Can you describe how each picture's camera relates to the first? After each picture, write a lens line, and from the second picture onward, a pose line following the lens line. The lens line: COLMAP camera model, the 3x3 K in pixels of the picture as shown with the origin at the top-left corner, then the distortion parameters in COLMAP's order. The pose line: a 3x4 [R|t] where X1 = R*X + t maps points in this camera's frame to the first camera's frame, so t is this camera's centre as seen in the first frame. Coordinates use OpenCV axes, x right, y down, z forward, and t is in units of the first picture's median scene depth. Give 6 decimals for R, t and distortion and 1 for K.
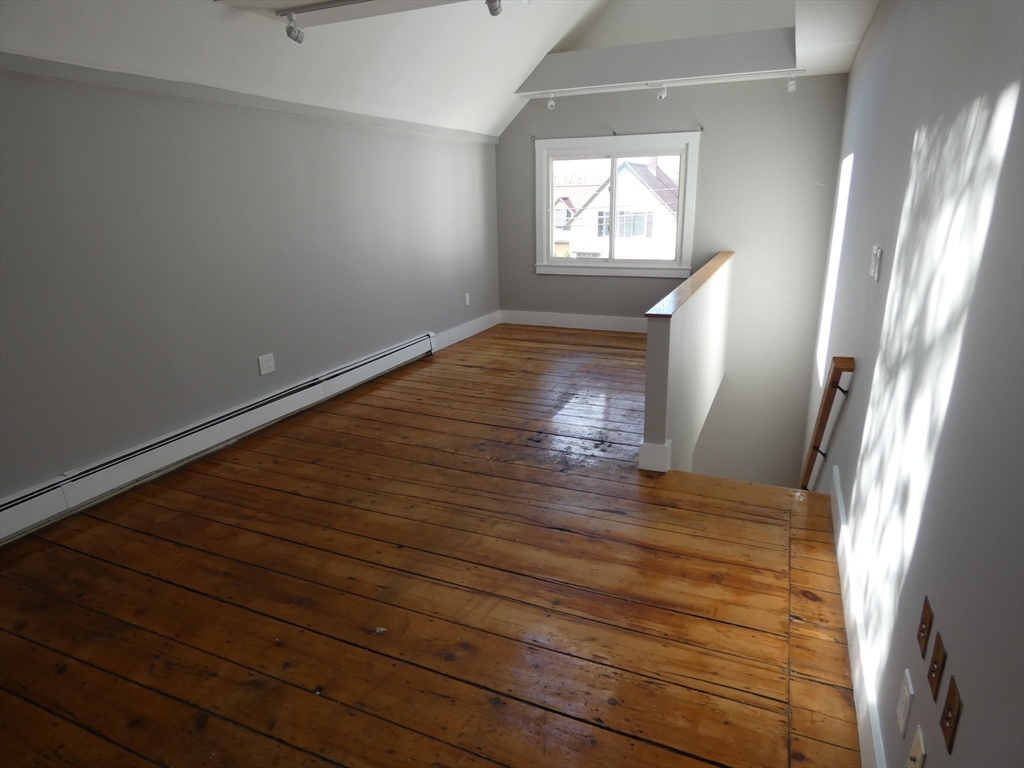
lens RADIAL K [[619.5, 0, 515.6], [0, 619.5, 378.1], [0, 0, 1]] dist [0.005450, 0.002231]
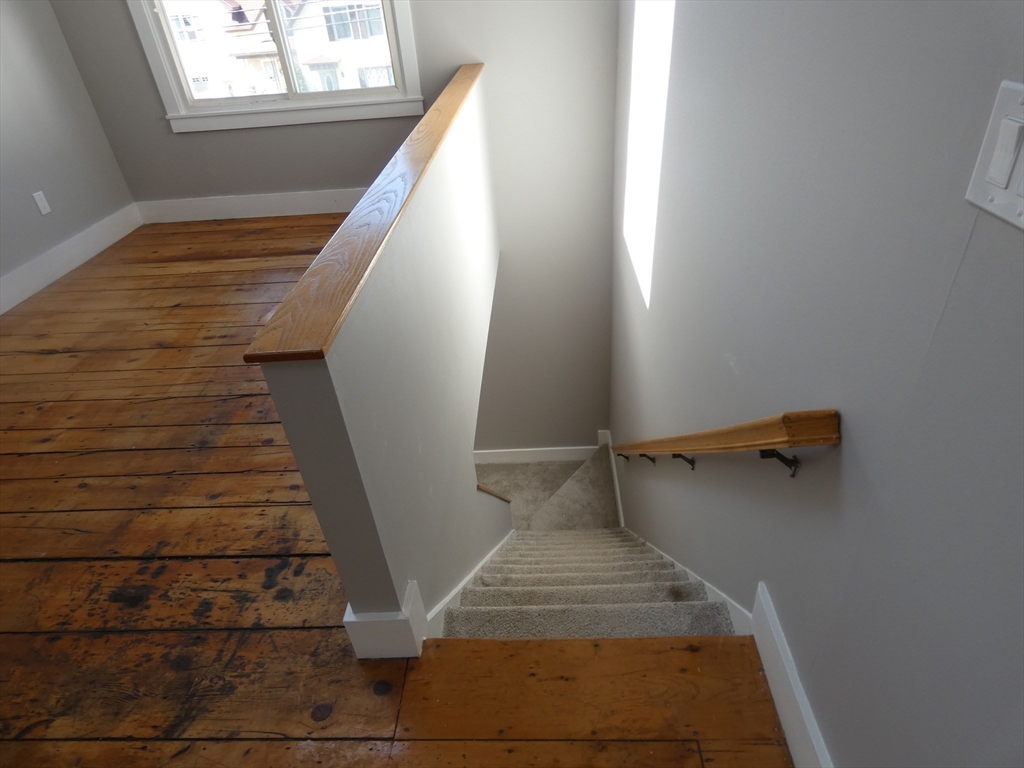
lens RADIAL K [[619.5, 0, 515.6], [0, 619.5, 378.1], [0, 0, 1]] dist [0.005450, 0.002231]
pose [[0.927307, -0.246202, 0.281934, 0.162154], [0.158526, 0.940663, 0.300039, -0.110116], [-0.339075, -0.233534, 0.911312, 0.436039]]
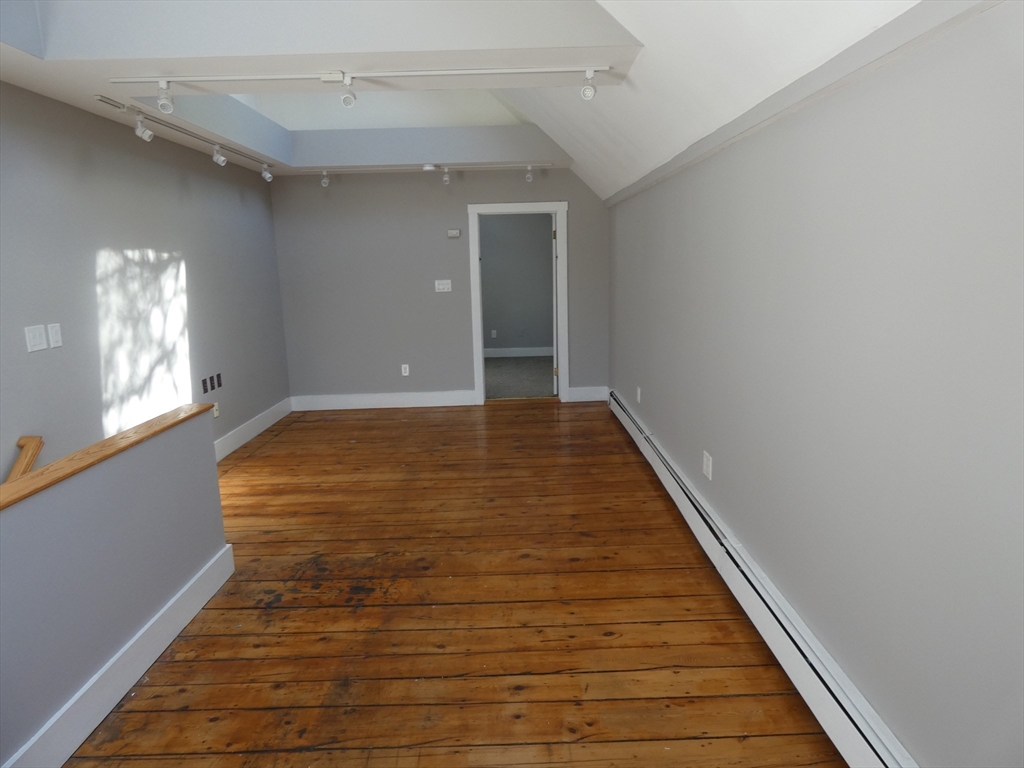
lens RADIAL K [[619.5, 0, 515.6], [0, 619.5, 378.1], [0, 0, 1]] dist [0.005450, 0.002231]
pose [[-0.915906, 0.118871, -0.383386, 0.096928], [-0.070171, 0.893015, 0.444522, -0.389483], [0.395211, 0.434043, -0.809577, 1.274398]]
